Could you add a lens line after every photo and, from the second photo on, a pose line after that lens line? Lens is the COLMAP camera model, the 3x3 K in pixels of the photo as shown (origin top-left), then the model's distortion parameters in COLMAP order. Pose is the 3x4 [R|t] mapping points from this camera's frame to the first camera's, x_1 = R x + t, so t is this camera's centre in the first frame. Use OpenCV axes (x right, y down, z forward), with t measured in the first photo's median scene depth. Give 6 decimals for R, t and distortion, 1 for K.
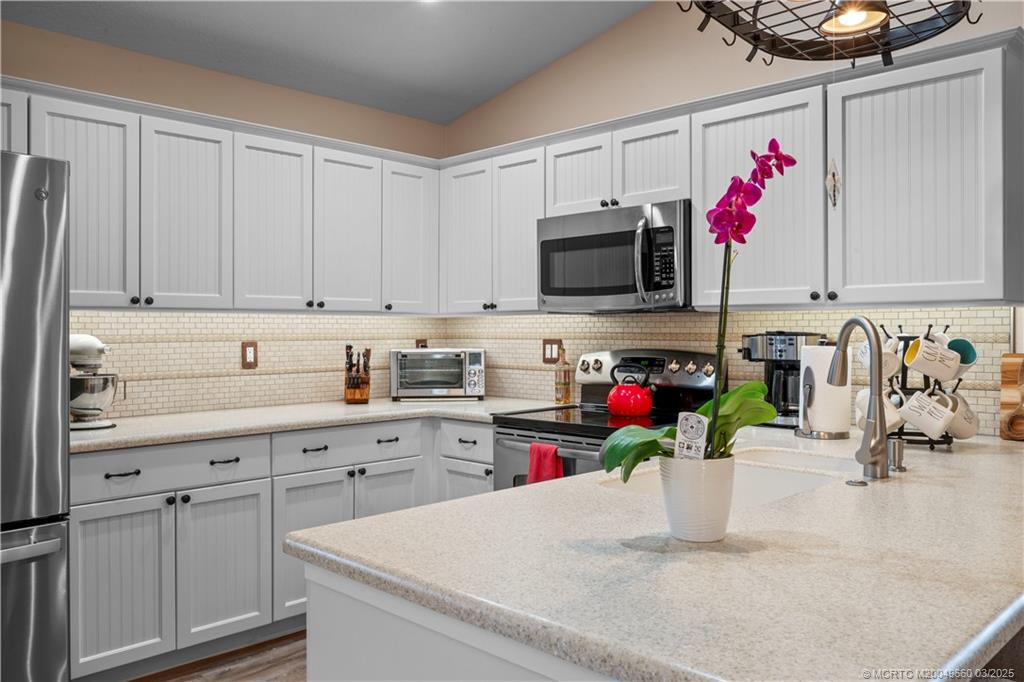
lens RADIAL K [[793.3, 0, 512.9], [0, 793.3, 333.5], [0, 0, 1]] dist [0.046868, 0.002514]
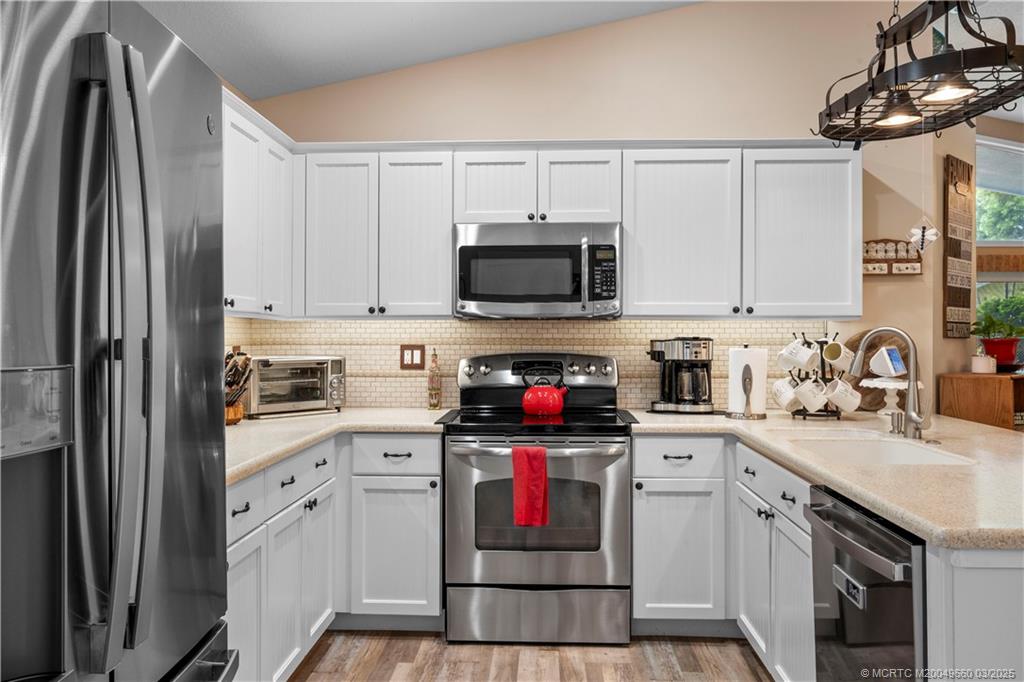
lens RADIAL K [[769.0, 0, 511.7], [0, 769.0, 341.0], [0, 0, 1]] dist [0.002260, 0.001710]
pose [[0.748545, -0.007048, 0.663047, -0.585949], [0.001846, 0.999962, 0.008546, -0.006286], [-0.663082, -0.005173, 0.748529, 0.246976]]
